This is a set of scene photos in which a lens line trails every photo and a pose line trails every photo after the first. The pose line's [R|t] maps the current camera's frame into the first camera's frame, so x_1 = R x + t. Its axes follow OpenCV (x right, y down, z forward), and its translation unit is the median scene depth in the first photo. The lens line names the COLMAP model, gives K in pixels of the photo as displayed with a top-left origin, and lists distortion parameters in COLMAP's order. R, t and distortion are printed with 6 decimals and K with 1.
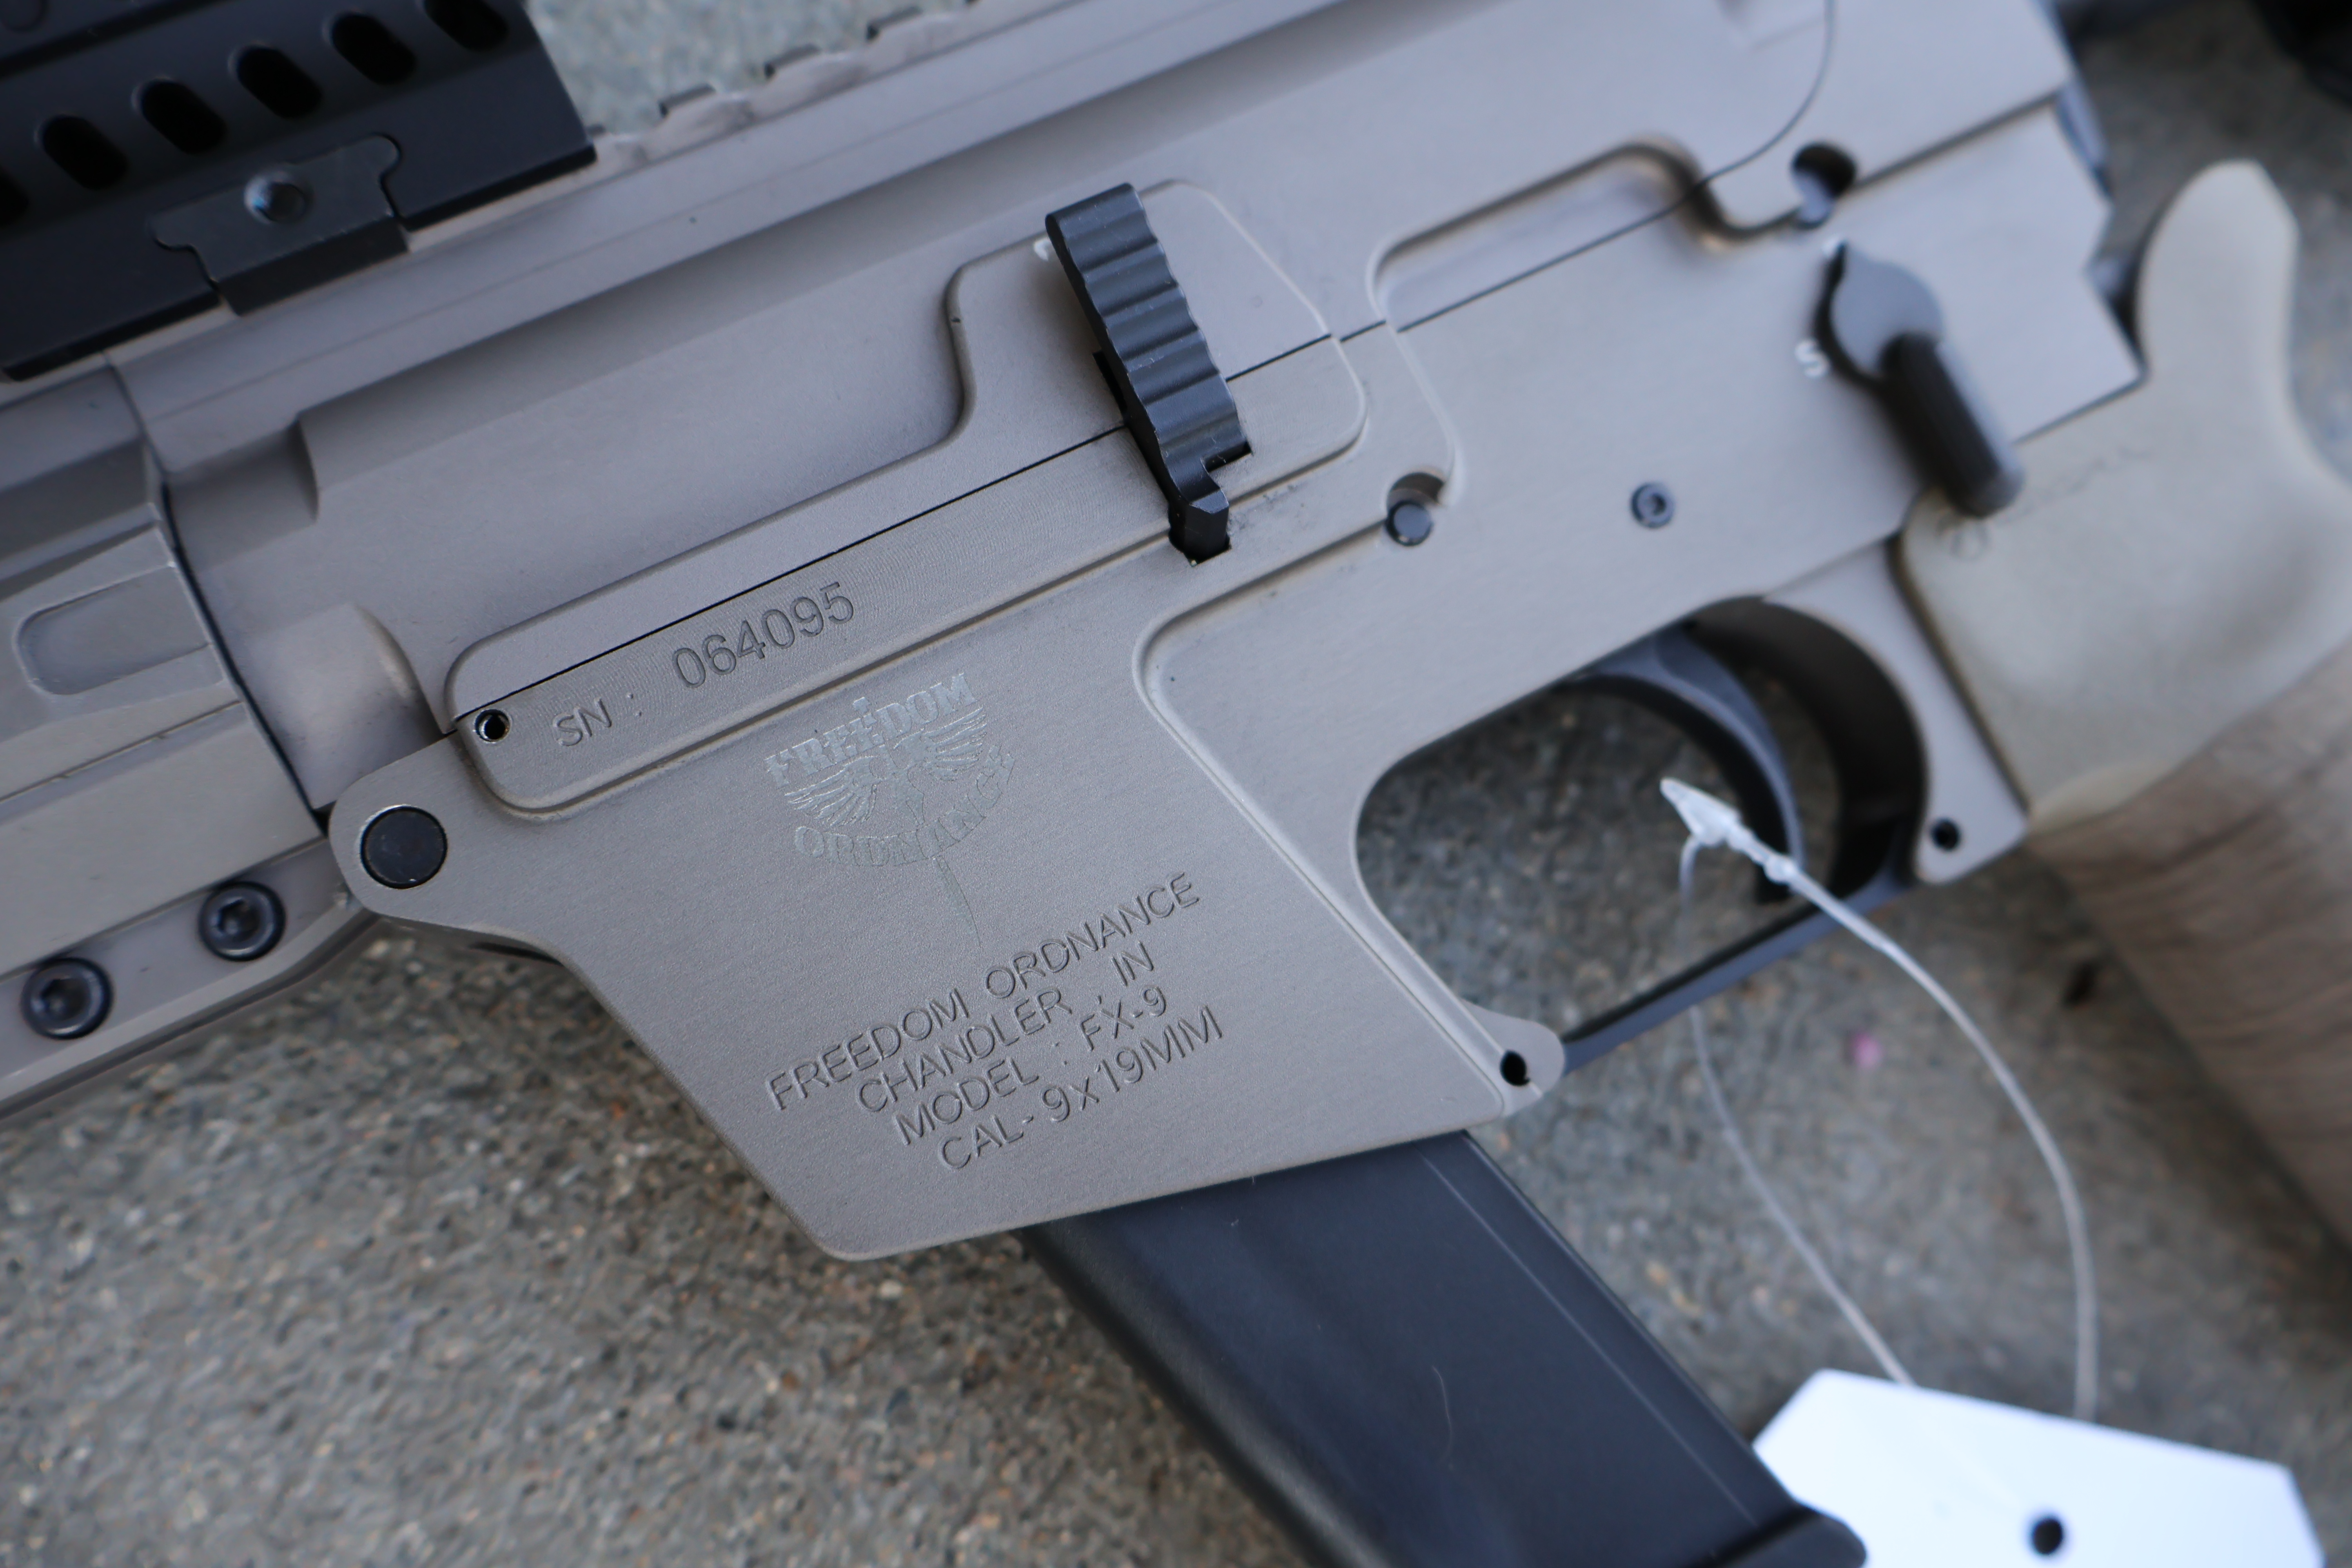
lens RADIAL K [[1931.4, 0, 1179.2], [0, 1931.4, 801.7], [0, 0, 1]] dist [0.004443, -0.011662]
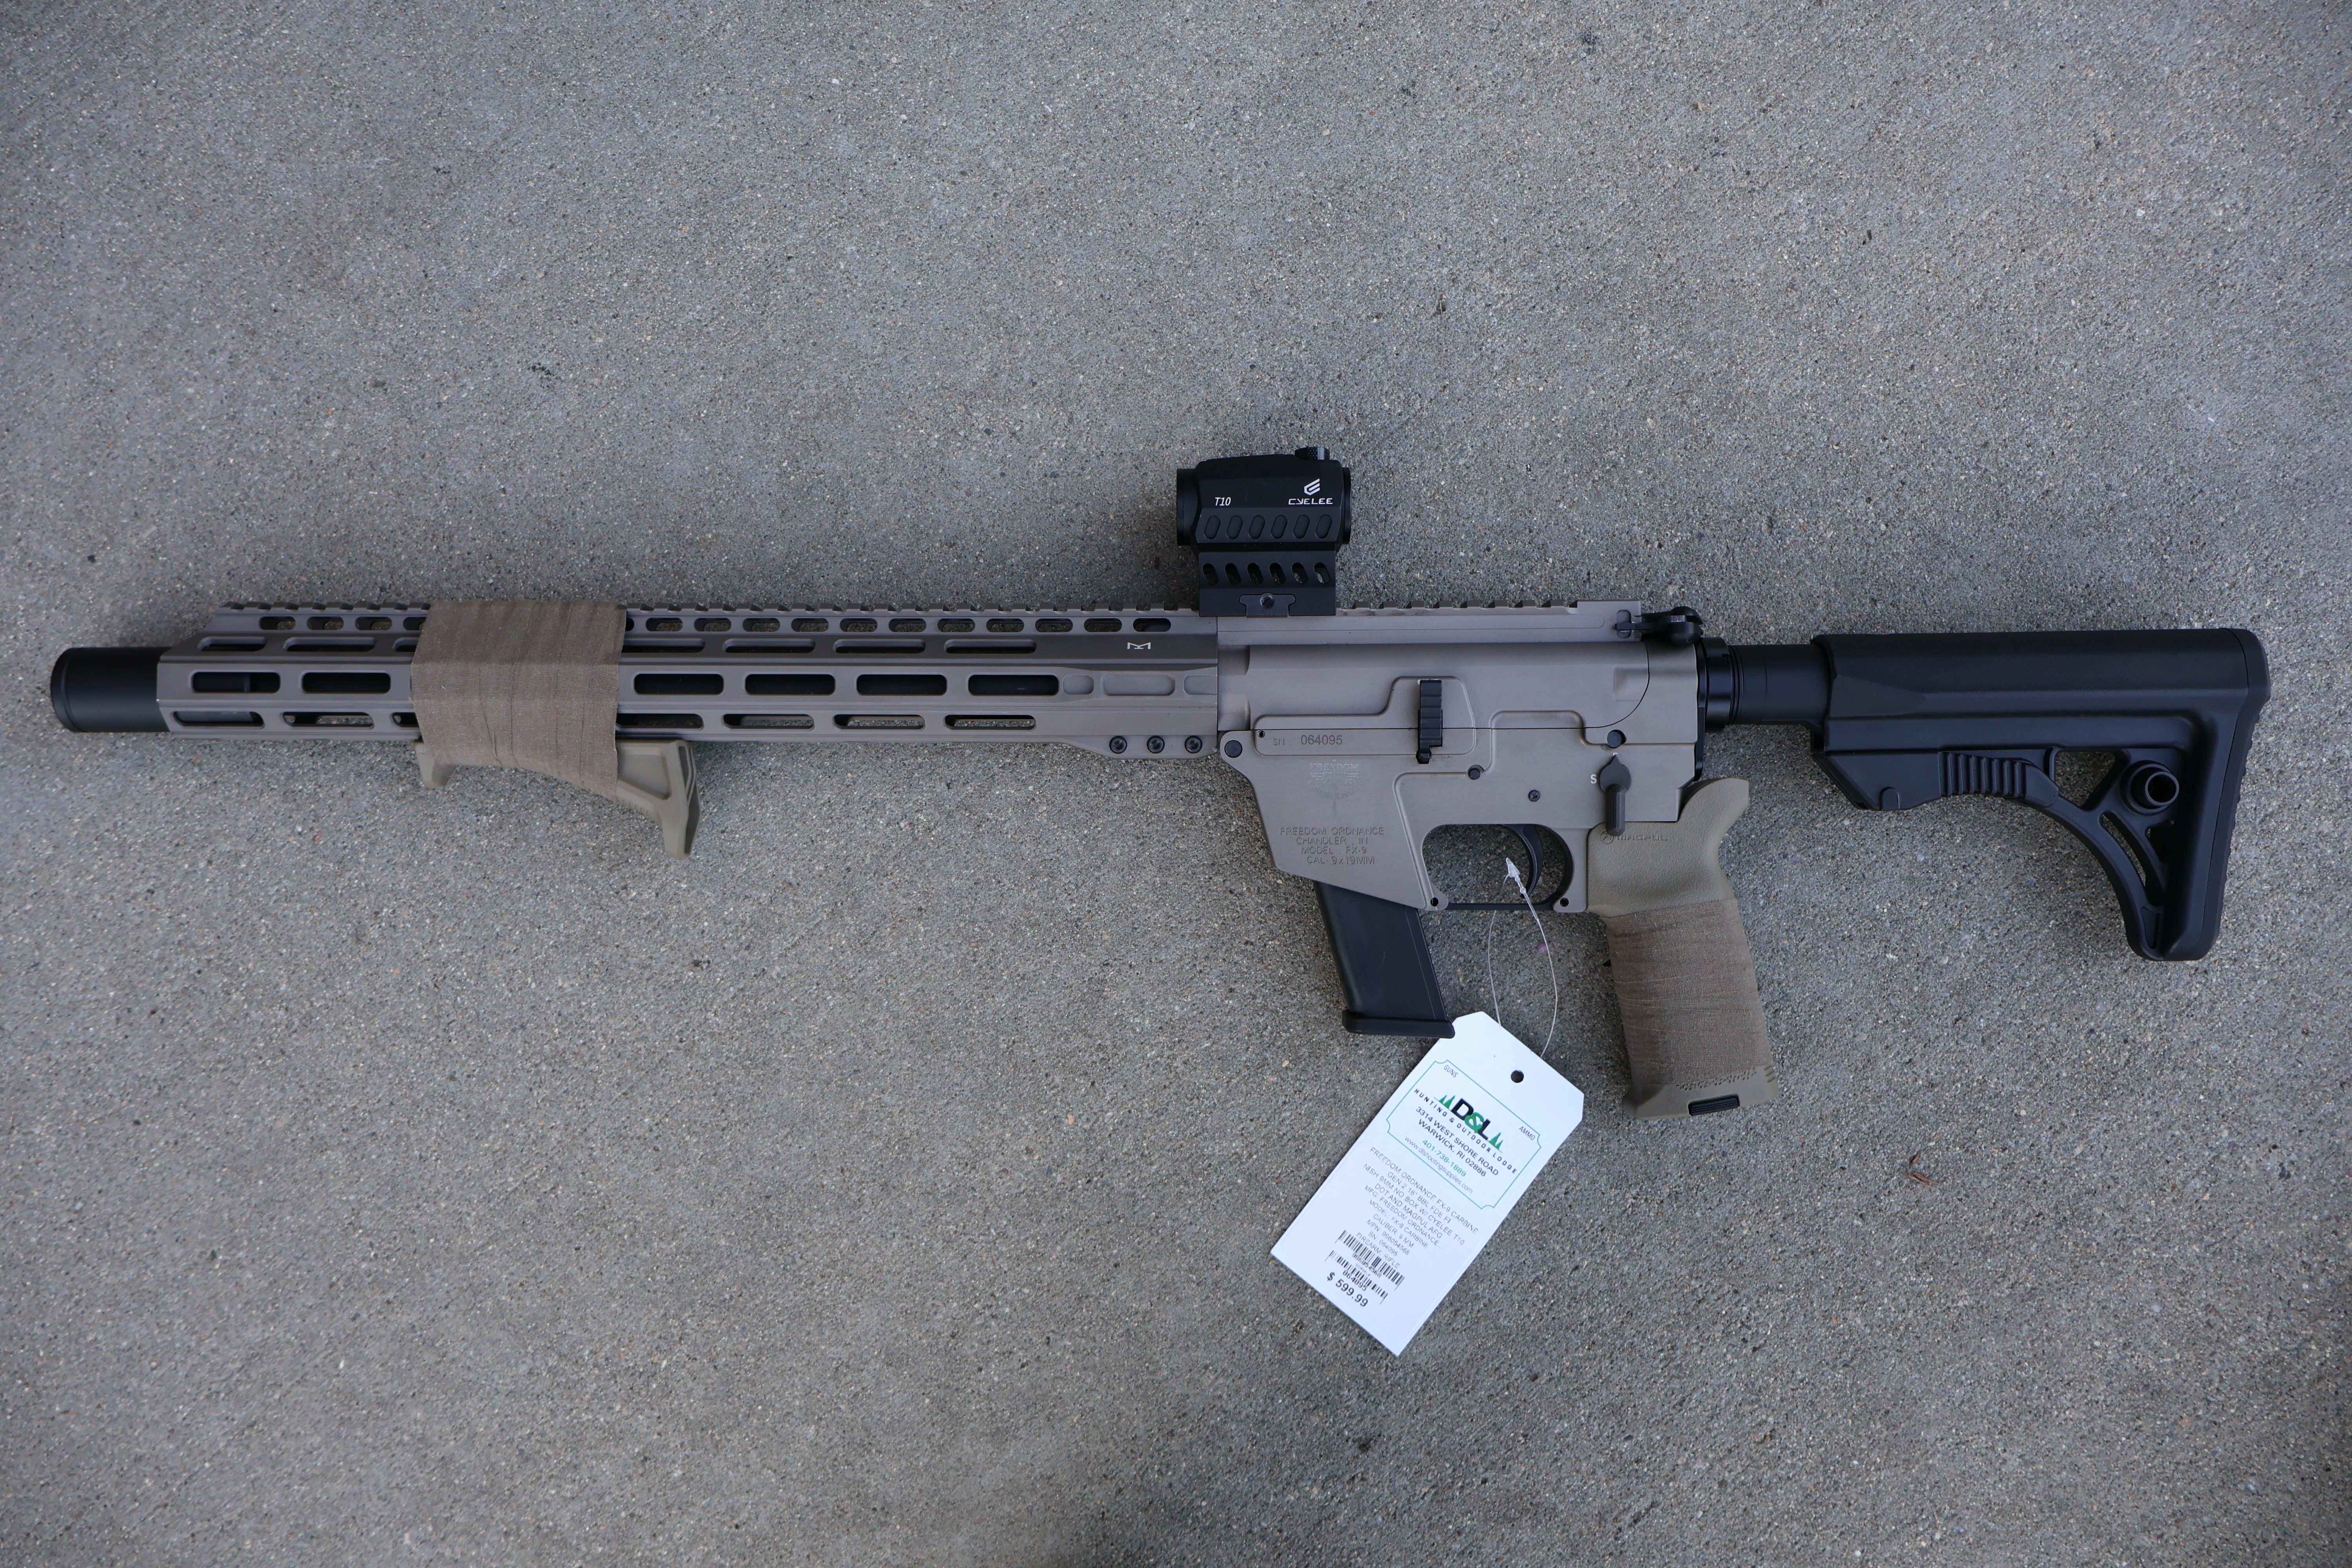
lens RADIAL K [[1887.0, 0, 1181.7], [0, 1887.0, 825.0], [0, 0, 1]] dist [-0.017285, -0.005153]
pose [[0.876235, 0.450536, -0.170965, 0.297131], [-0.420166, 0.888027, 0.186733, -0.514283], [0.235951, -0.091788, 0.967420, -2.906843]]
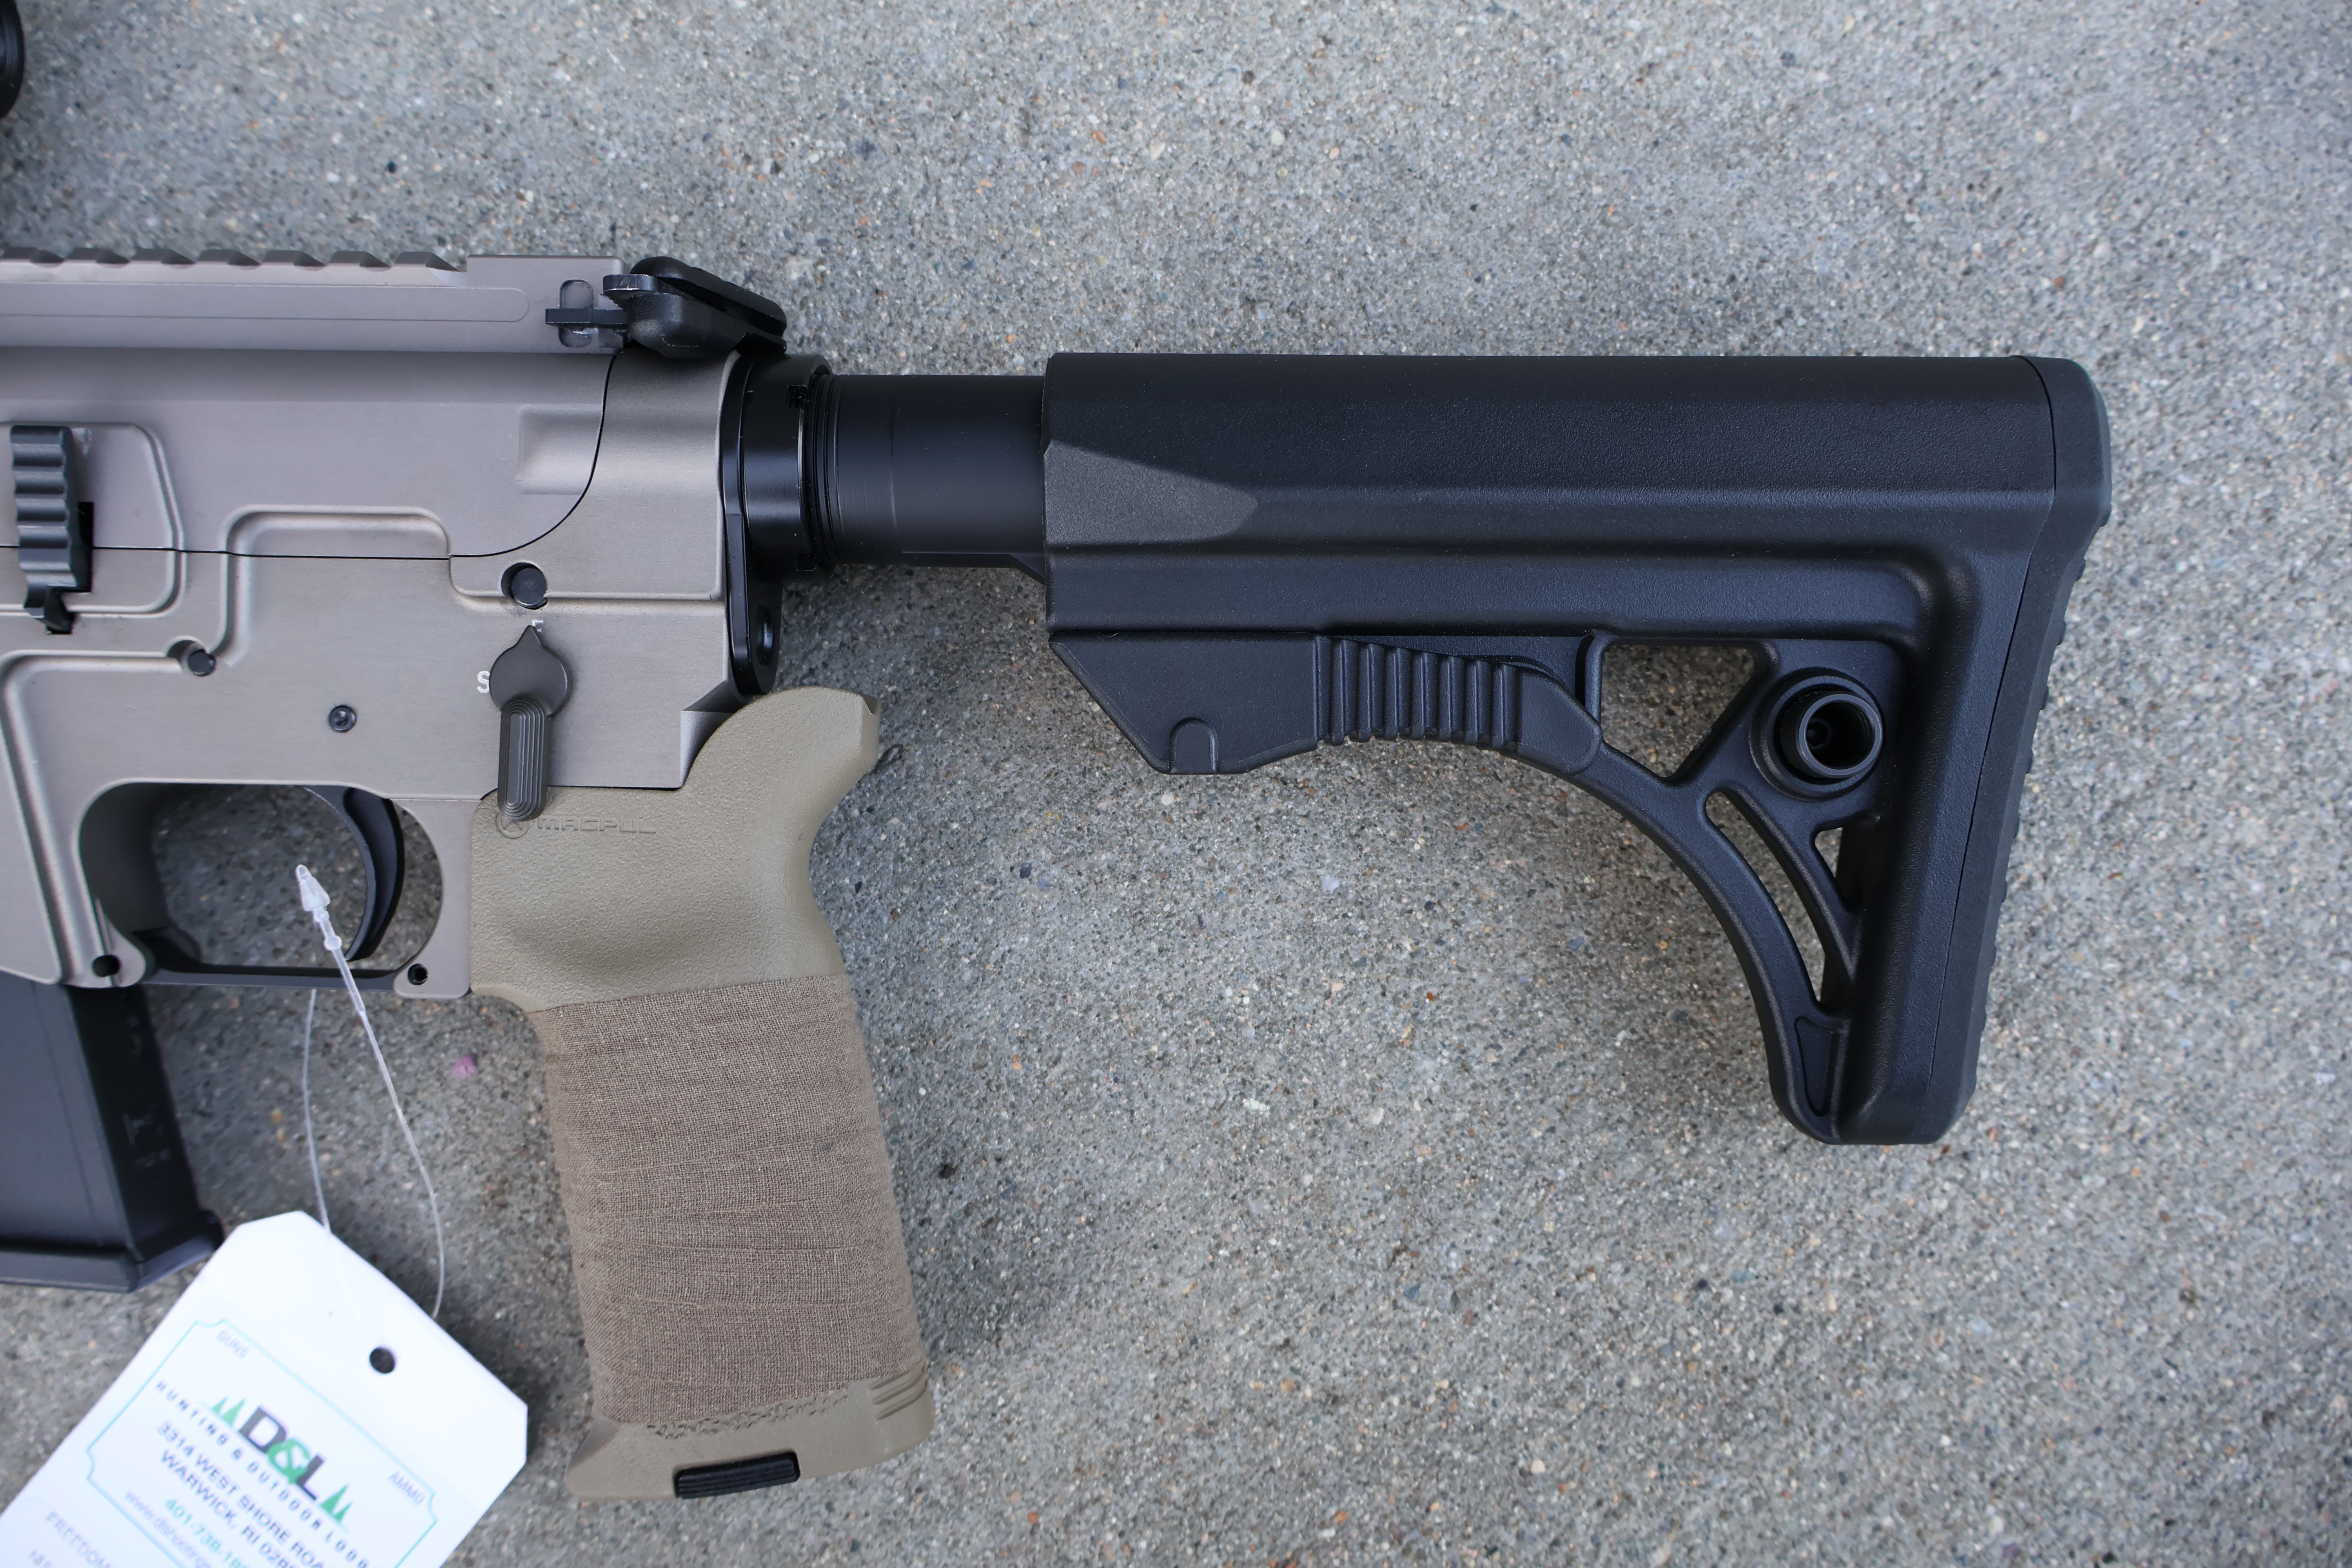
lens RADIAL K [[1896.5, 0, 1158.0], [0, 1896.5, 786.1], [0, 0, 1]] dist [-0.003135, -0.000535]
pose [[0.864421, 0.475175, -0.164273, 1.133149], [-0.443876, 0.874724, 0.194505, -0.721890], [0.236118, -0.095217, 0.967048, -0.413602]]
